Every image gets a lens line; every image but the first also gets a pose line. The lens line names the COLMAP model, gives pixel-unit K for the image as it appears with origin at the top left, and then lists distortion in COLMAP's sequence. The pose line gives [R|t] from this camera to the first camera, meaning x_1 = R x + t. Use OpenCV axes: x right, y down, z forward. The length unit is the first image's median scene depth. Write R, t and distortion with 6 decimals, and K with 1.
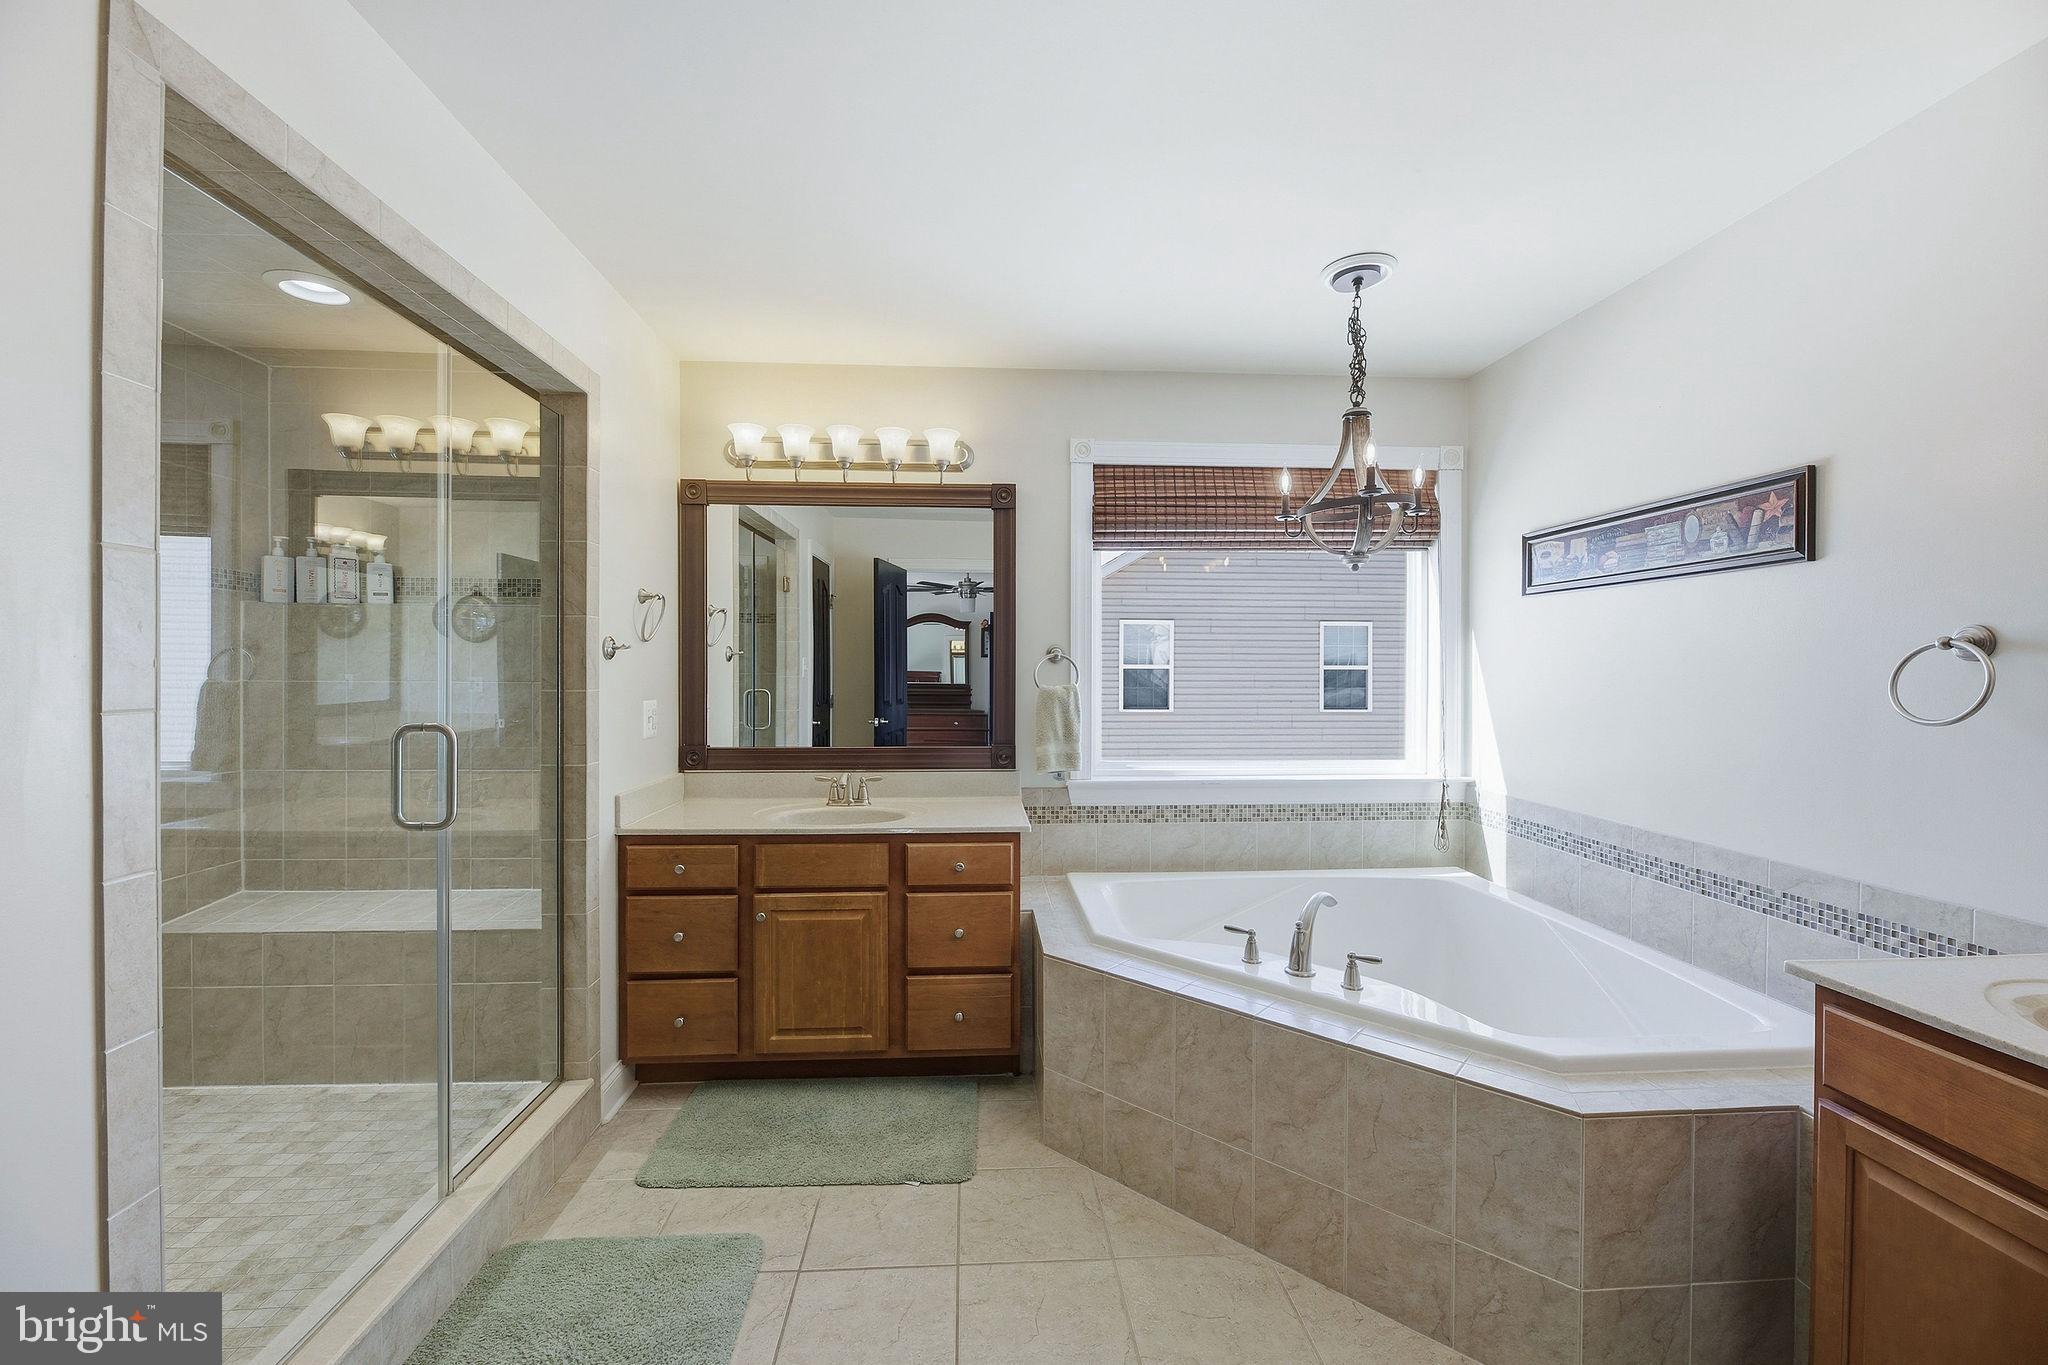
lens RADIAL K [[844.6, 0, 1026.5], [0, 844.6, 674.2], [0, 0, 1]] dist [-0.005421, -0.002515]
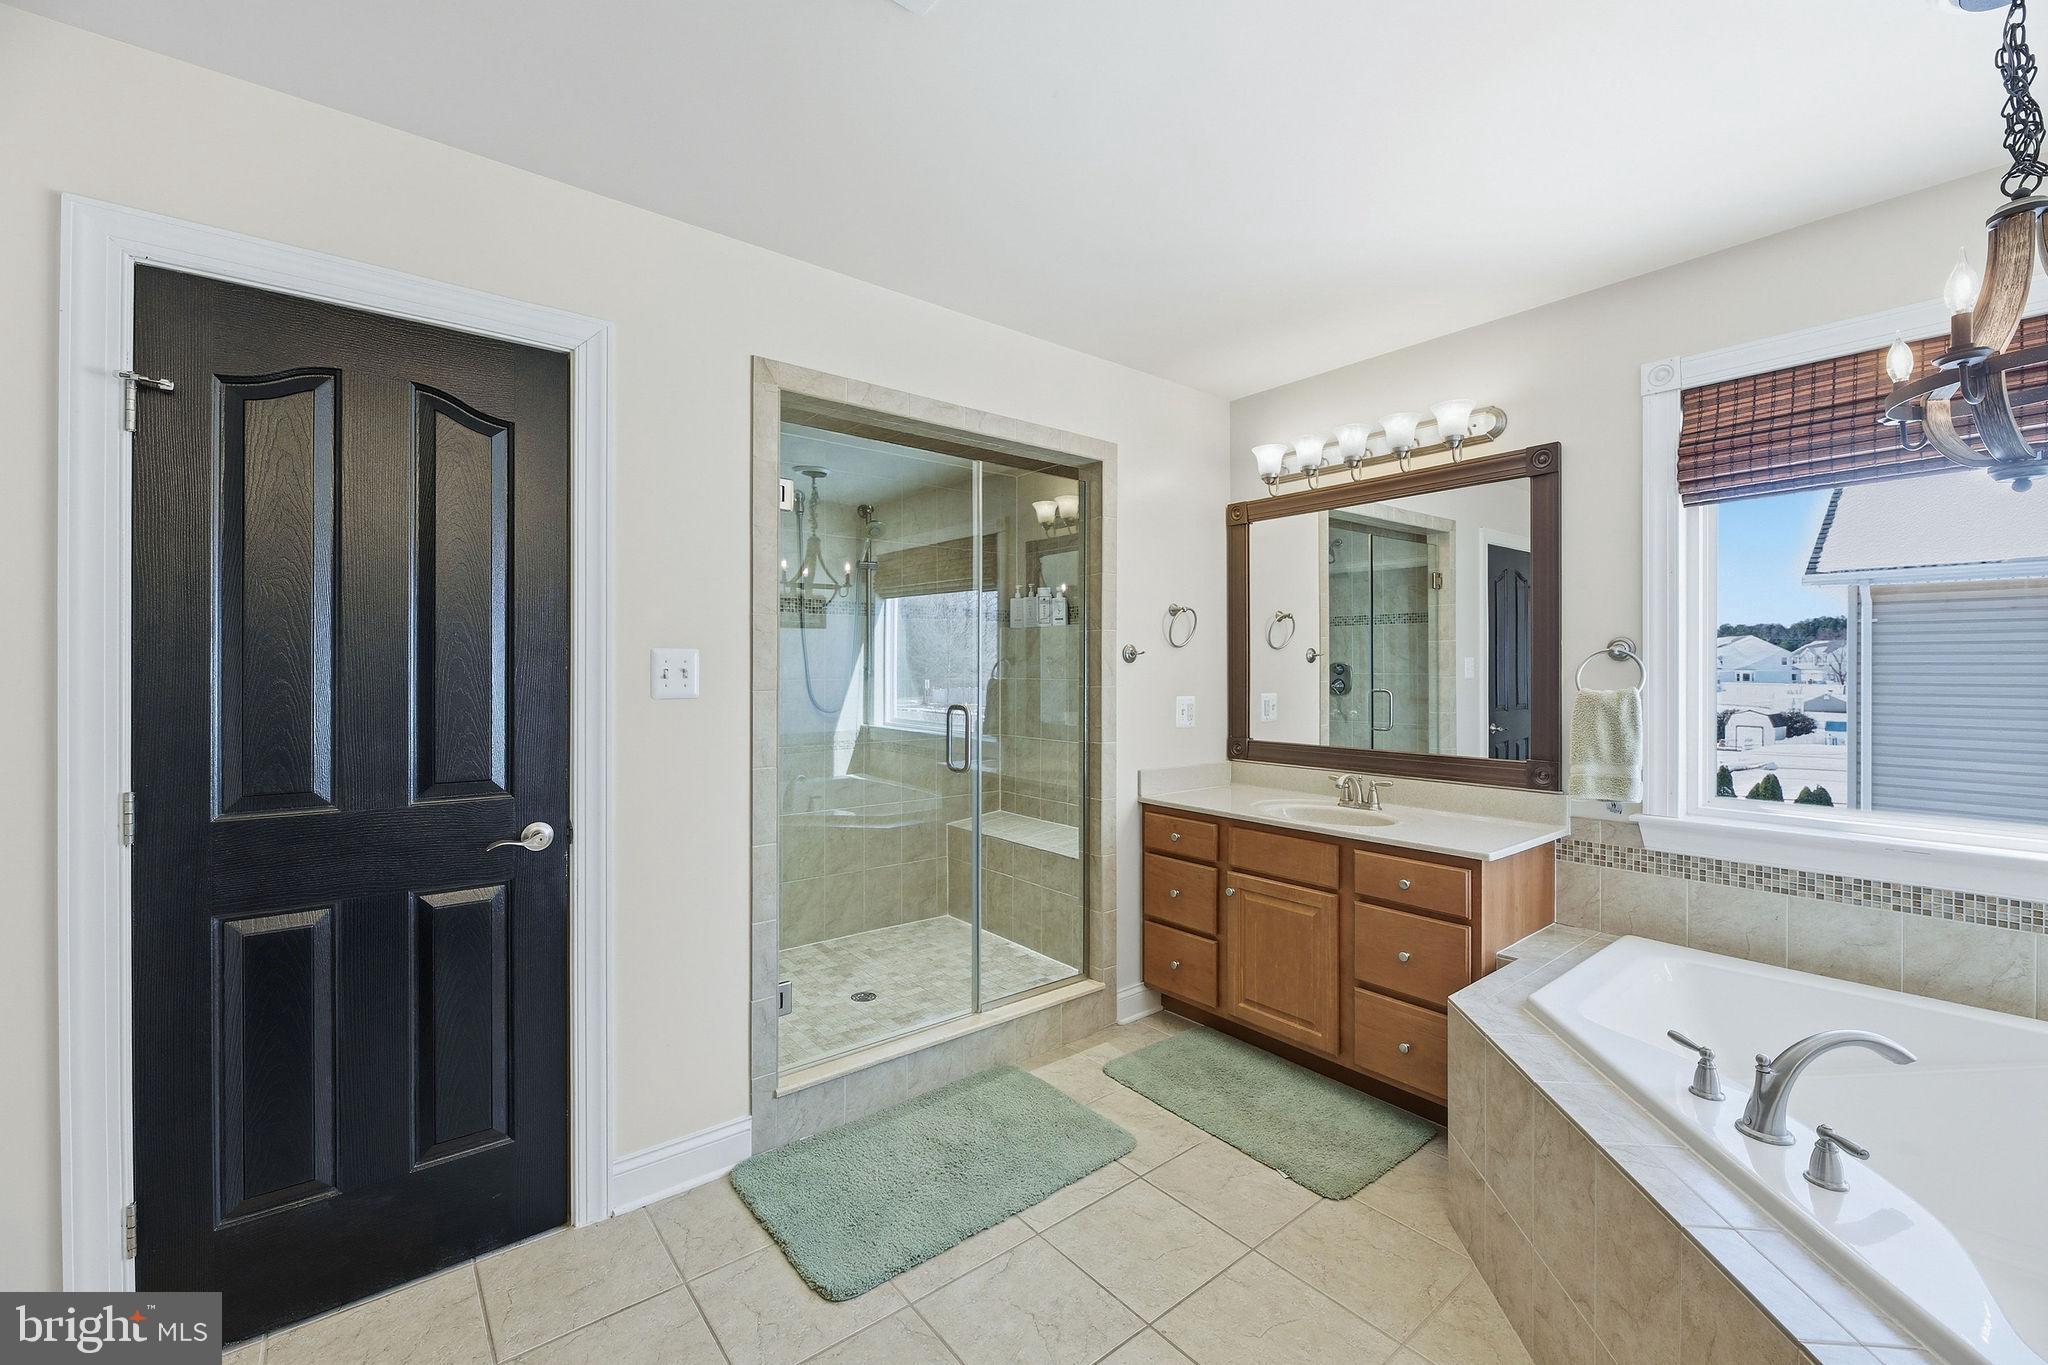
lens RADIAL K [[844.6, 0, 1004.1], [0, 844.6, 671.4], [0, 0, 1]] dist [-0.005421, -0.002515]
pose [[0.555286, -0.002410, -0.831656, 0.446099], [-0.002525, 0.999986, -0.004583, 0.001886], [0.831655, 0.004645, 0.555273, 0.128562]]
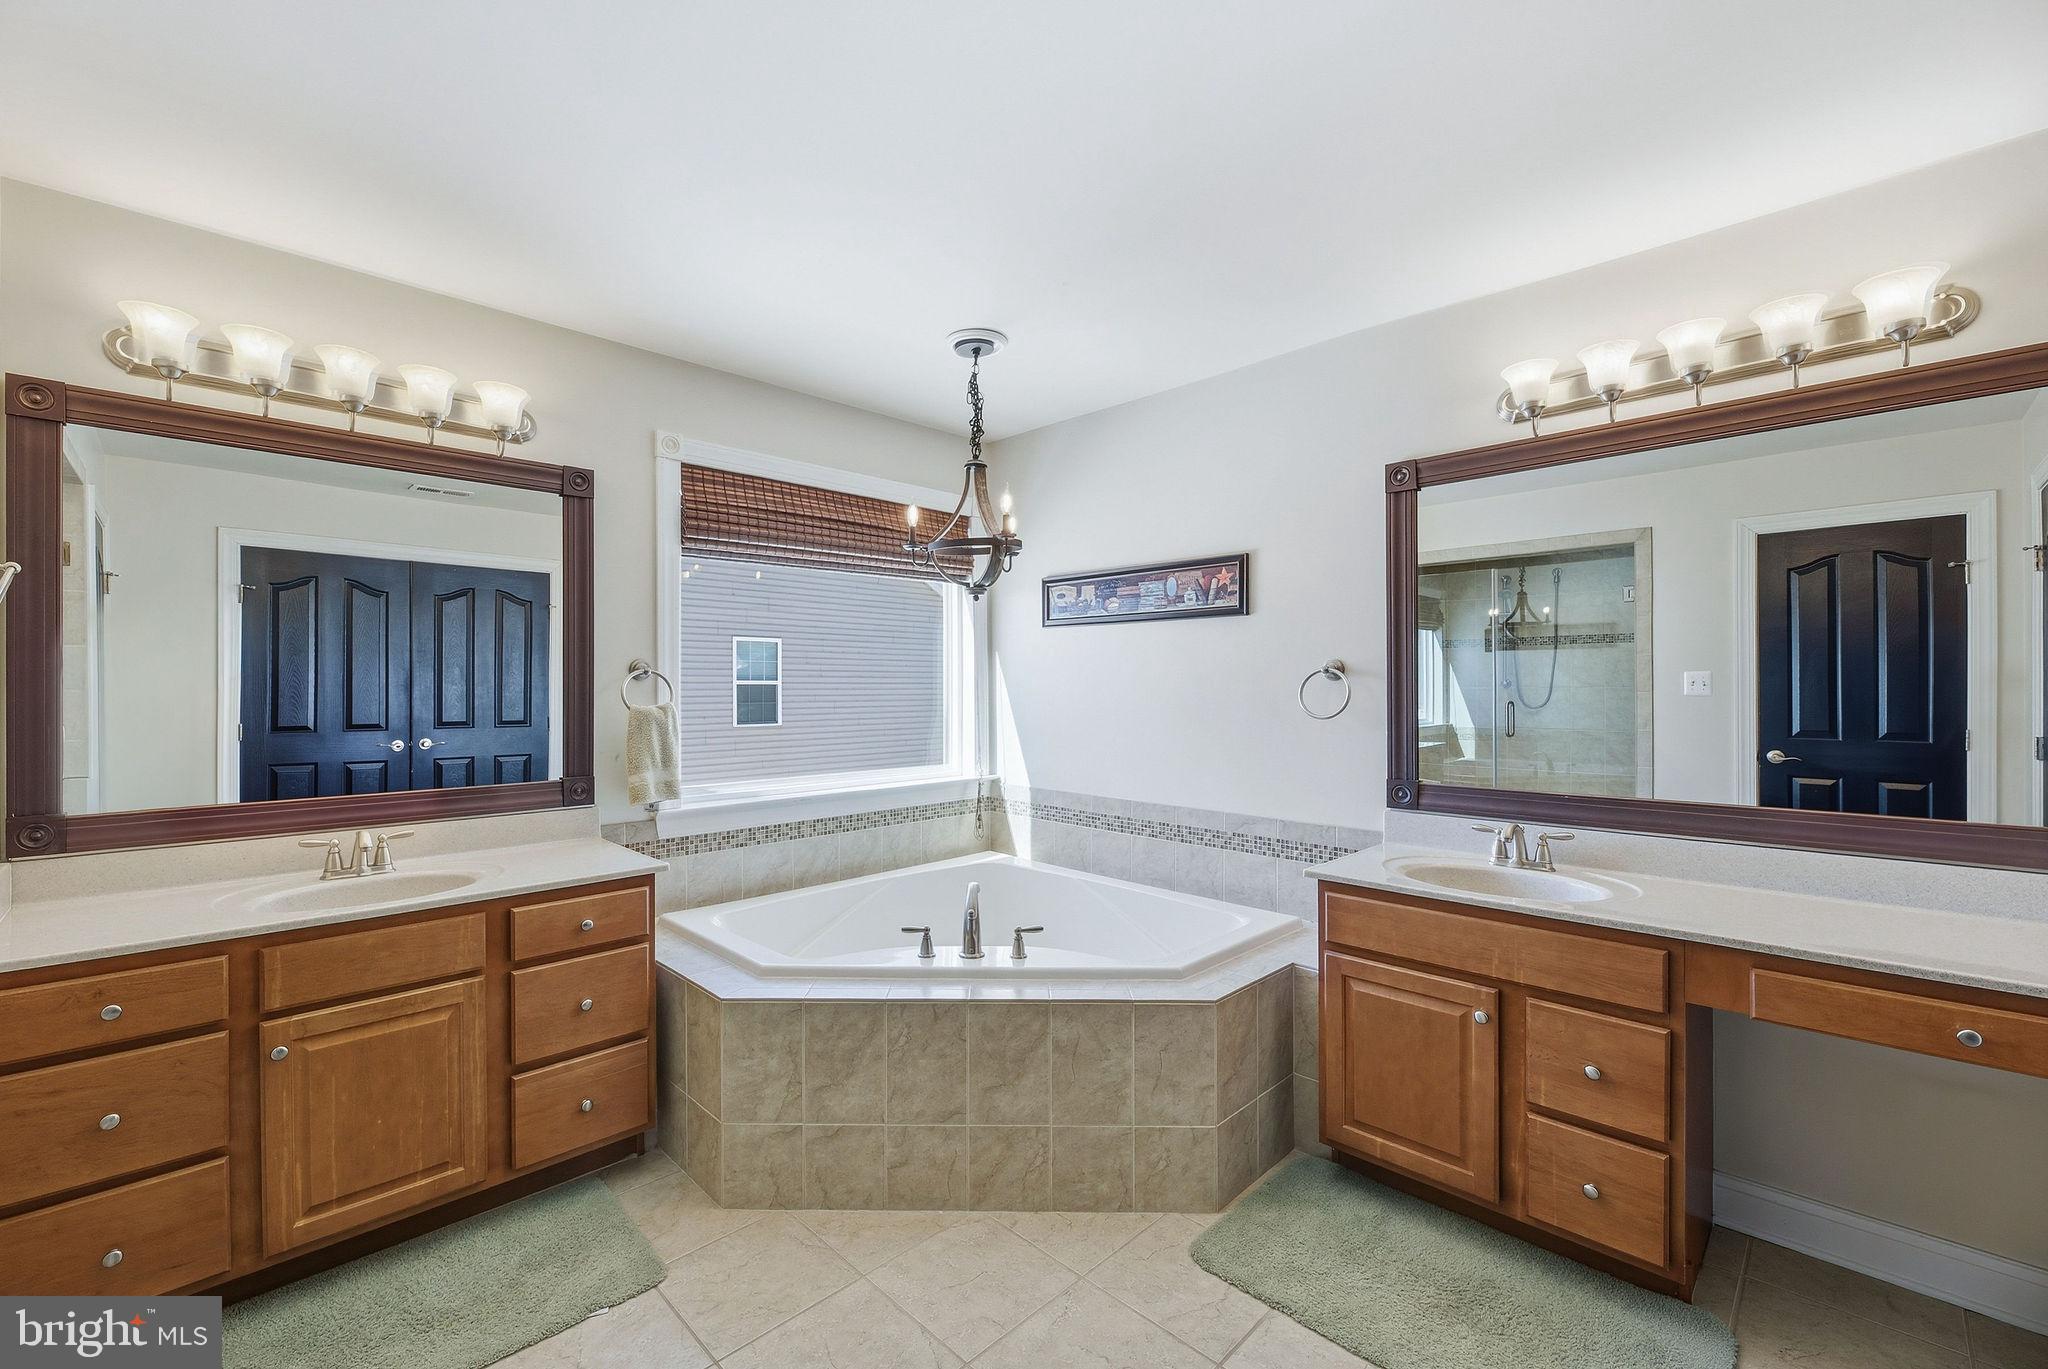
lens RADIAL K [[844.6, 0, 1026.0], [0, 844.6, 684.6], [0, 0, 1]] dist [-0.005421, -0.002515]
pose [[0.745453, -0.002960, 0.666552, -0.312291], [0.006422, 0.999976, -0.002740, -0.004213], [-0.666528, 0.006323, 0.745453, 0.089736]]
